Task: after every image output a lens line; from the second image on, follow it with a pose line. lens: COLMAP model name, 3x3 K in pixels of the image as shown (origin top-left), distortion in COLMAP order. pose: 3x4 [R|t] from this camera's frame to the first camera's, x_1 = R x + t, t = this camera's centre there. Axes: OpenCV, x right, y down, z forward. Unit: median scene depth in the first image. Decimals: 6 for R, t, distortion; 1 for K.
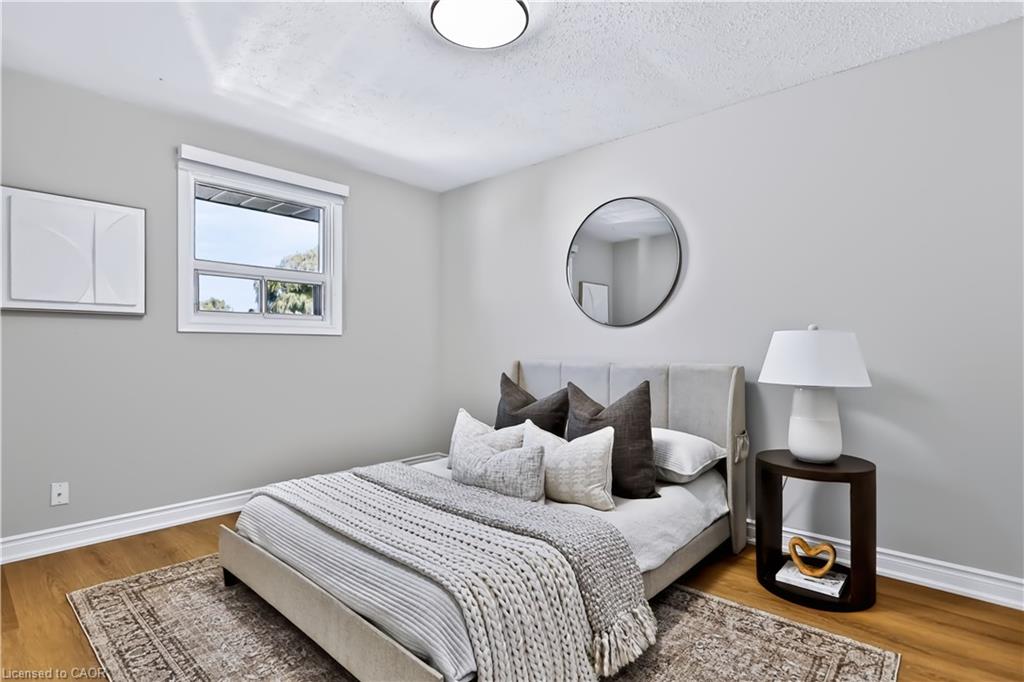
lens RADIAL K [[508.2, 0, 511.9], [0, 508.2, 338.6], [0, 0, 1]] dist [0.001324, 0.001045]
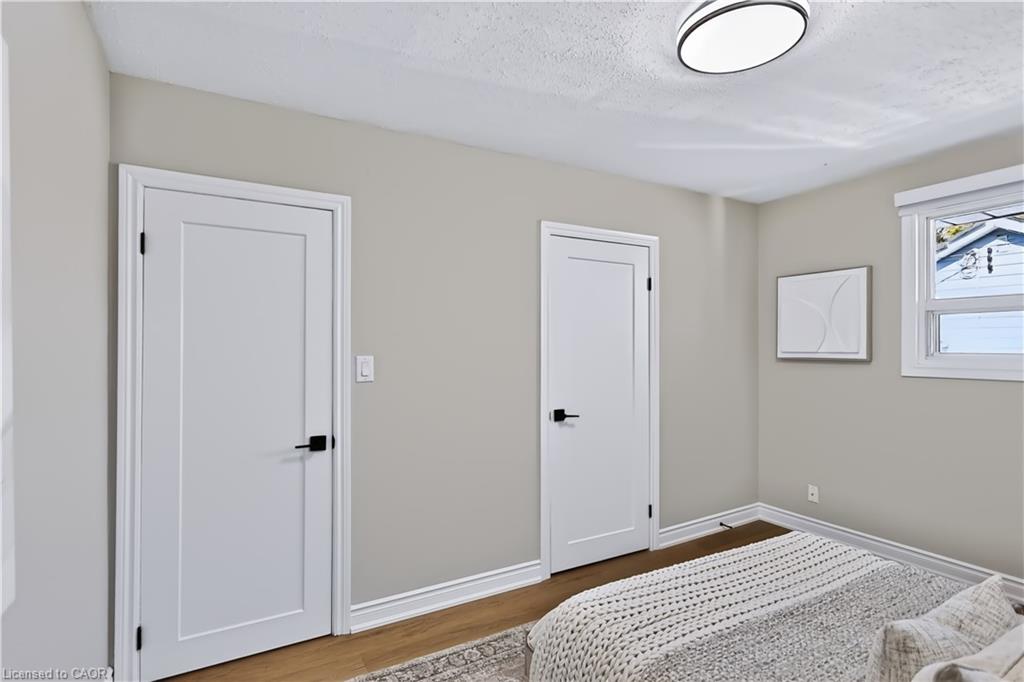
lens RADIAL K [[508.2, 0, 509.6], [0, 508.2, 337.1], [0, 0, 1]] dist [0.001324, 0.001045]
pose [[-0.328375, -0.020046, -0.944335, 0.623144], [0.002452, 0.999753, -0.022074, -0.078589], [0.944544, -0.009564, -0.328245, 0.650706]]
